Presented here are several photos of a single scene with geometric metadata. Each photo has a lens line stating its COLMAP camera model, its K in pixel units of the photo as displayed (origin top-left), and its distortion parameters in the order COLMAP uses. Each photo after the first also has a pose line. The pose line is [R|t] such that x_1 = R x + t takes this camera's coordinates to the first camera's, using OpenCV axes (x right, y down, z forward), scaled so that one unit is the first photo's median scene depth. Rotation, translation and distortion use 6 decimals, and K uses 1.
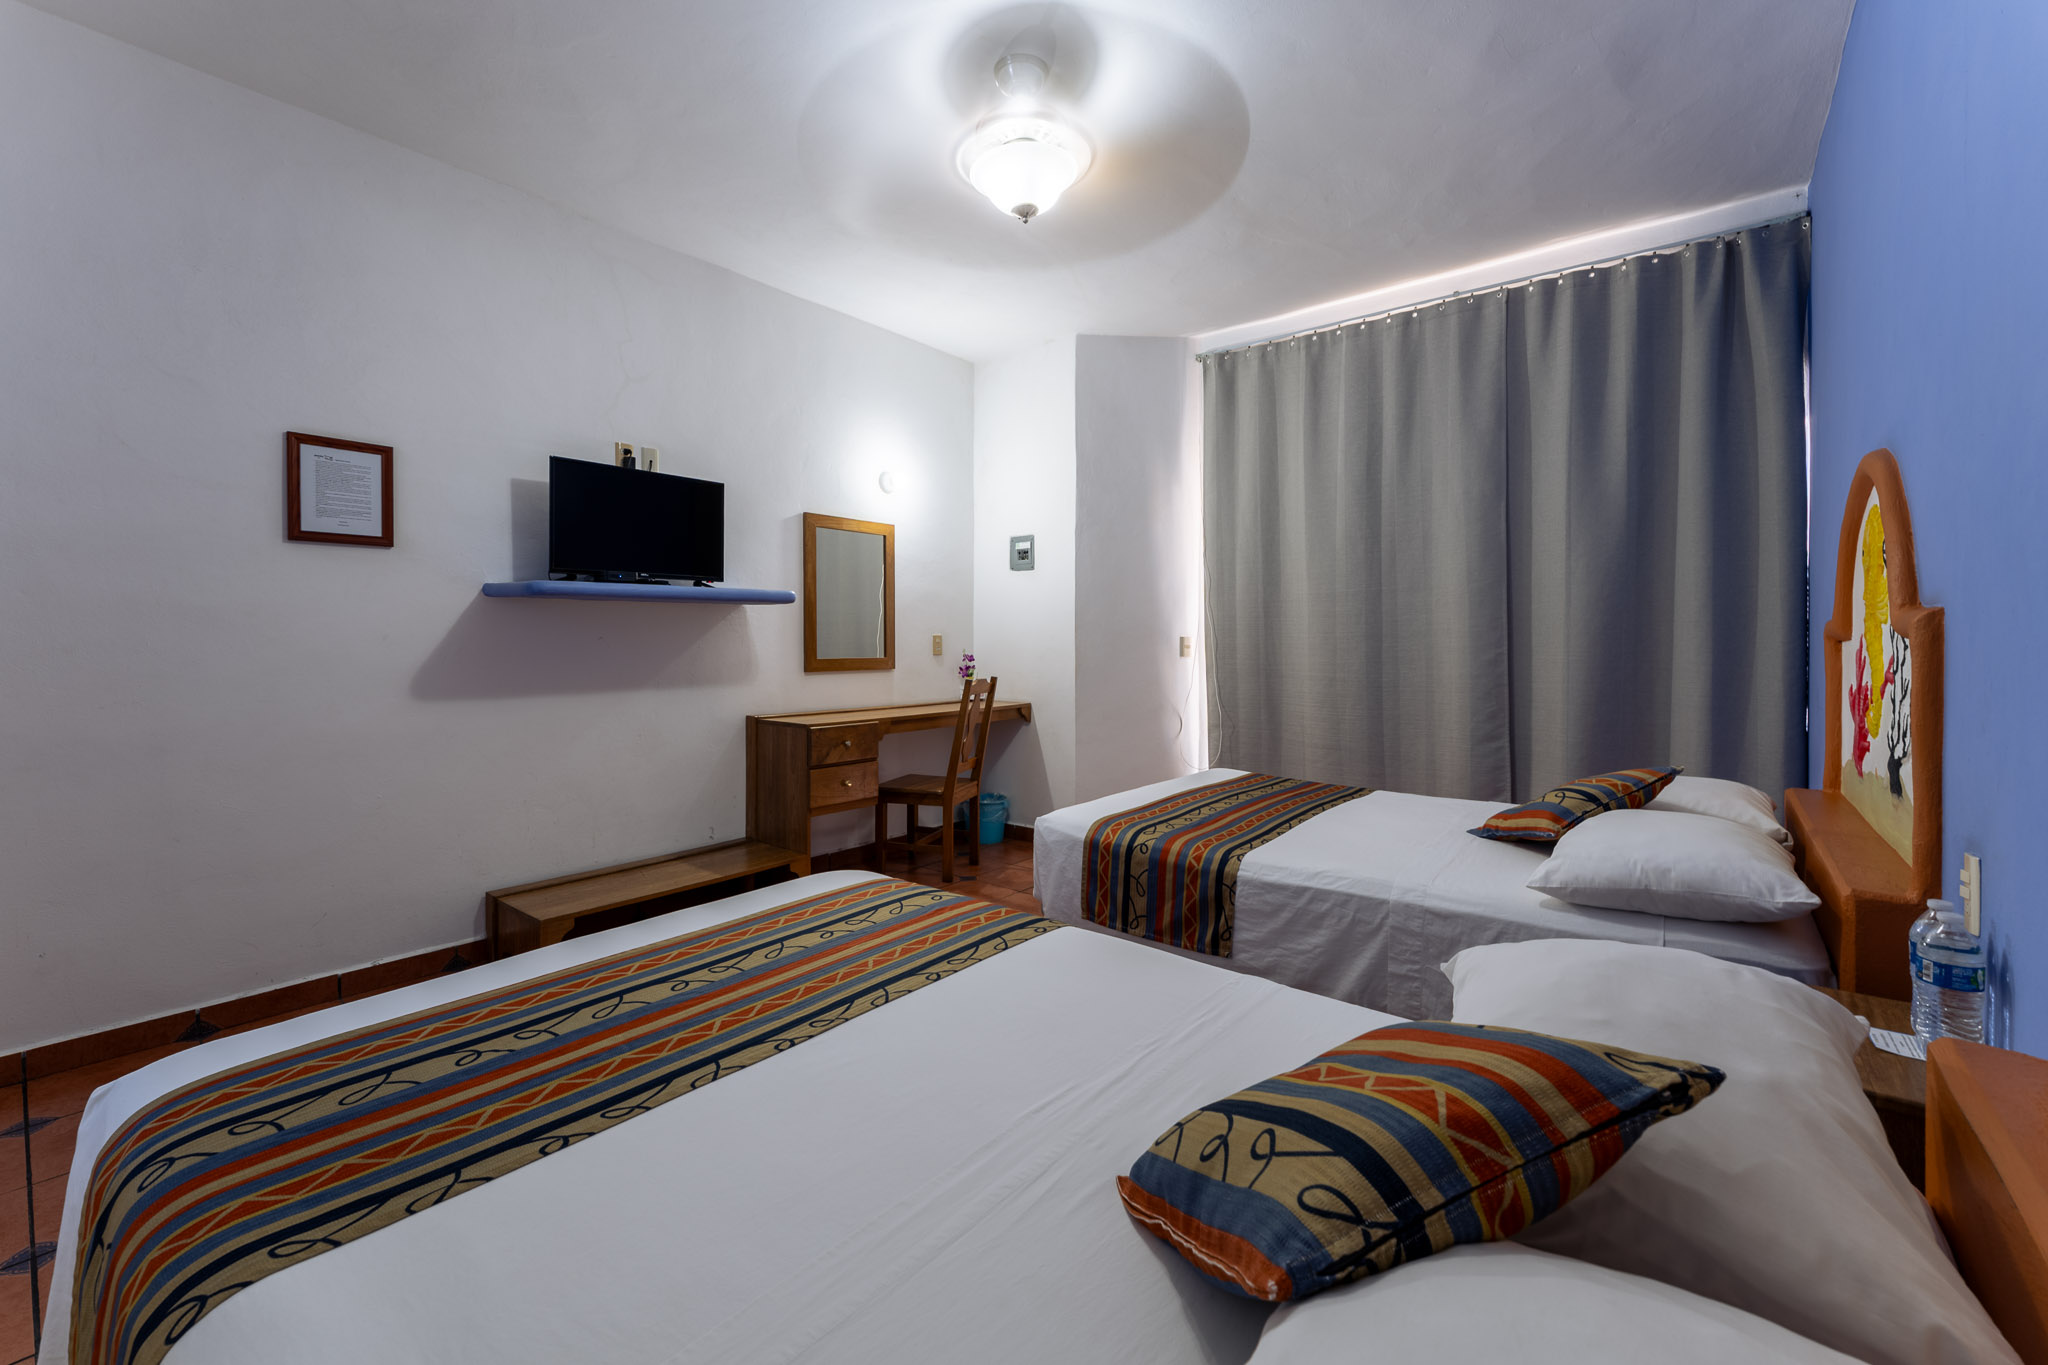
lens RADIAL K [[815.9, 0, 1017.9], [0, 815.9, 656.5], [0, 0, 1]] dist [-0.000138, -0.000308]
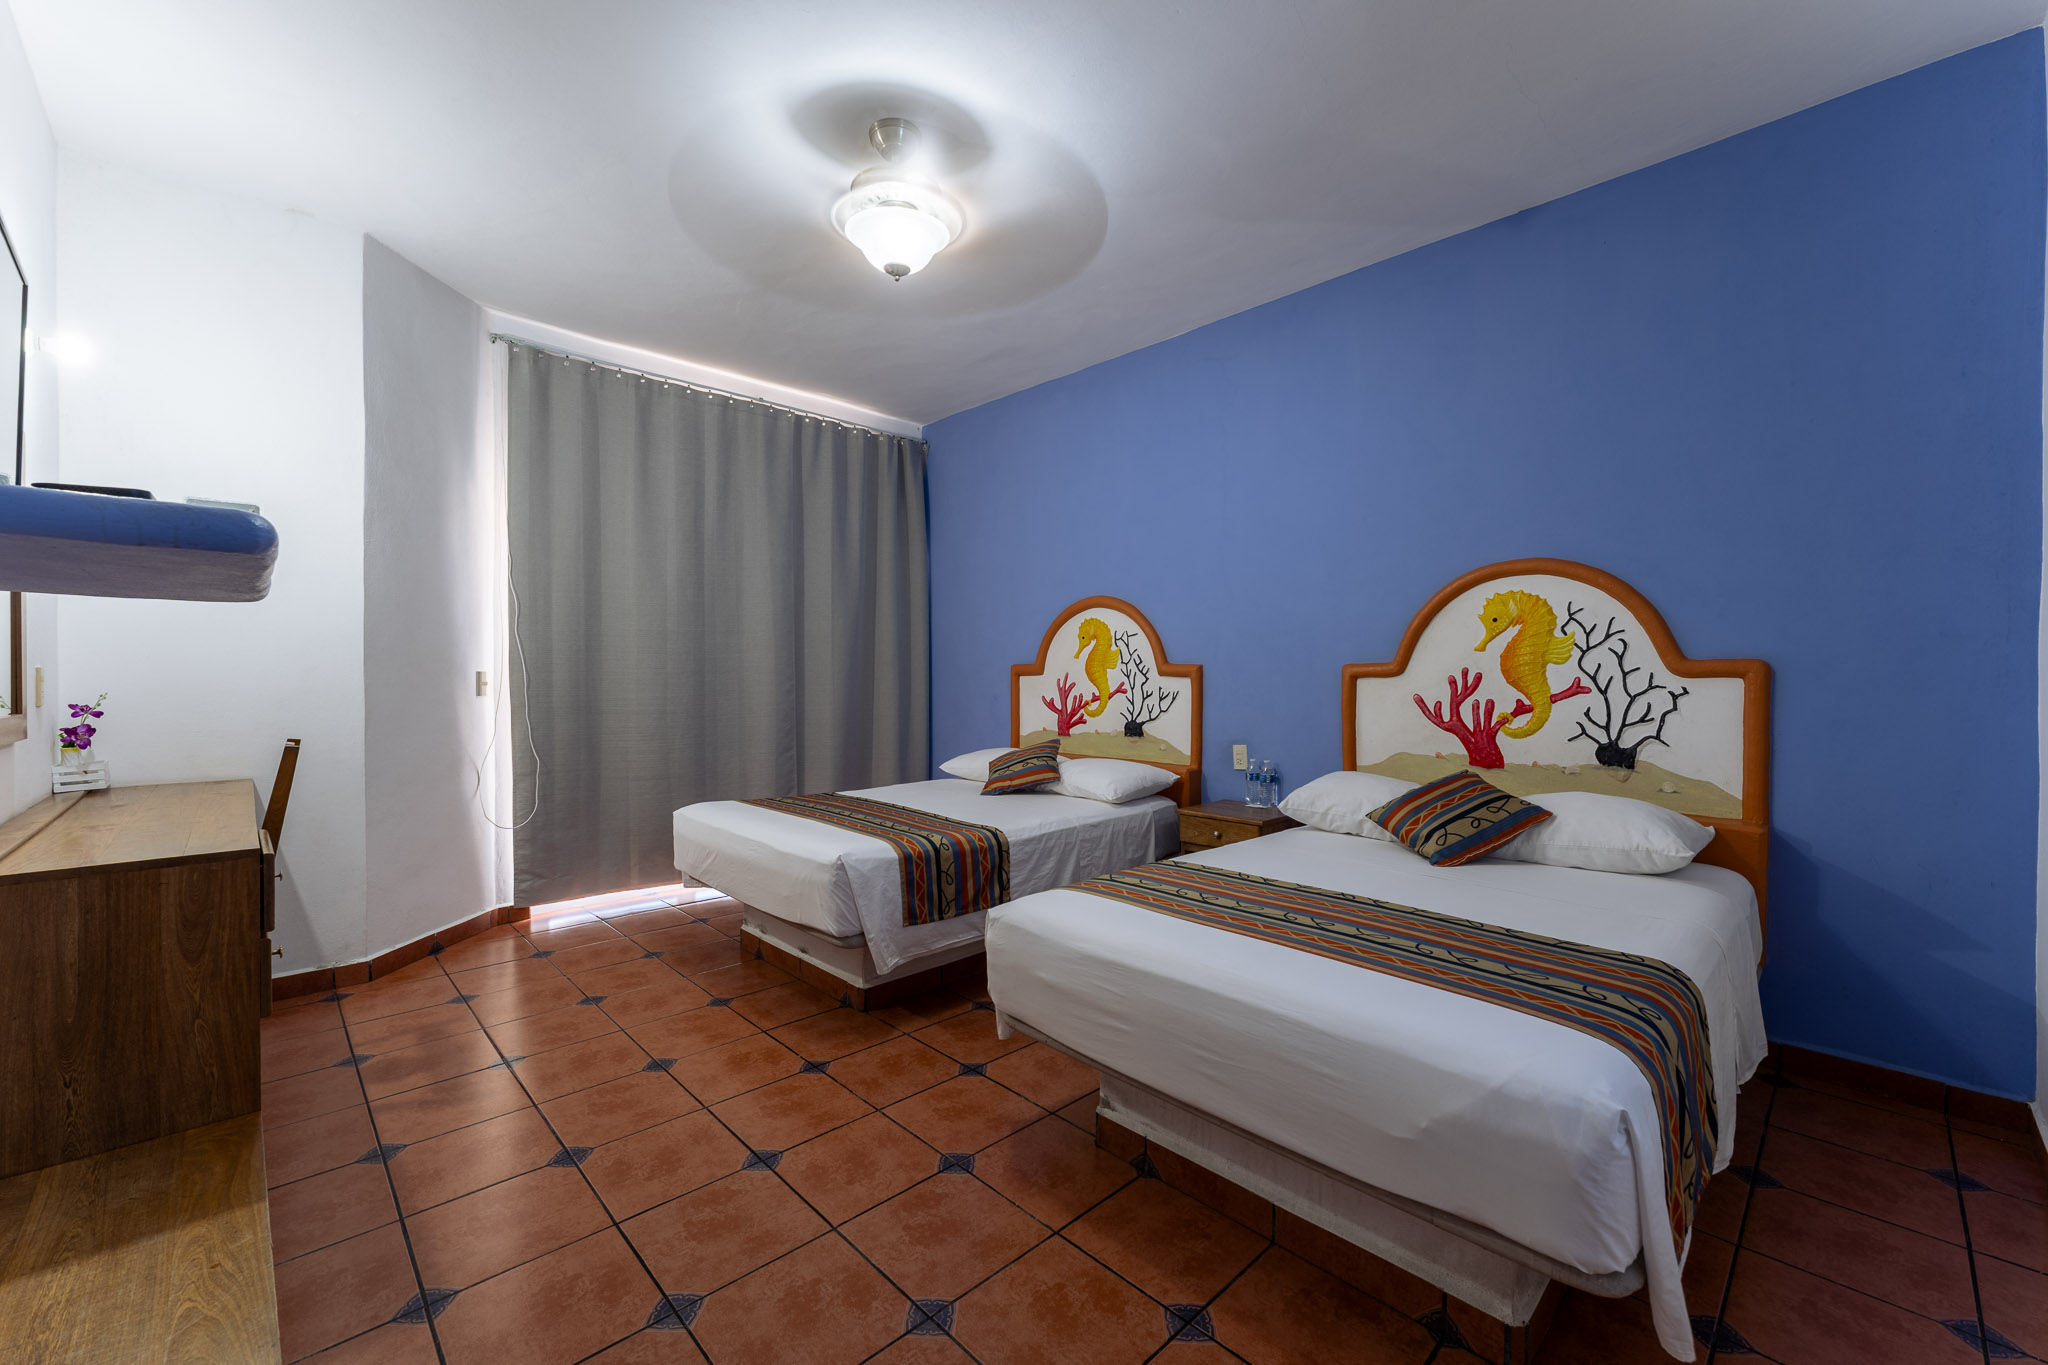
lens RADIAL K [[815.9, 0, 1023.1], [0, 815.9, 675.7], [0, 0, 1]] dist [-0.000138, -0.000308]
pose [[0.132035, -0.005641, 0.991229, -0.999049], [0.016671, 0.999855, 0.003470, -0.026282], [-0.991105, 0.016067, 0.132109, 0.672267]]
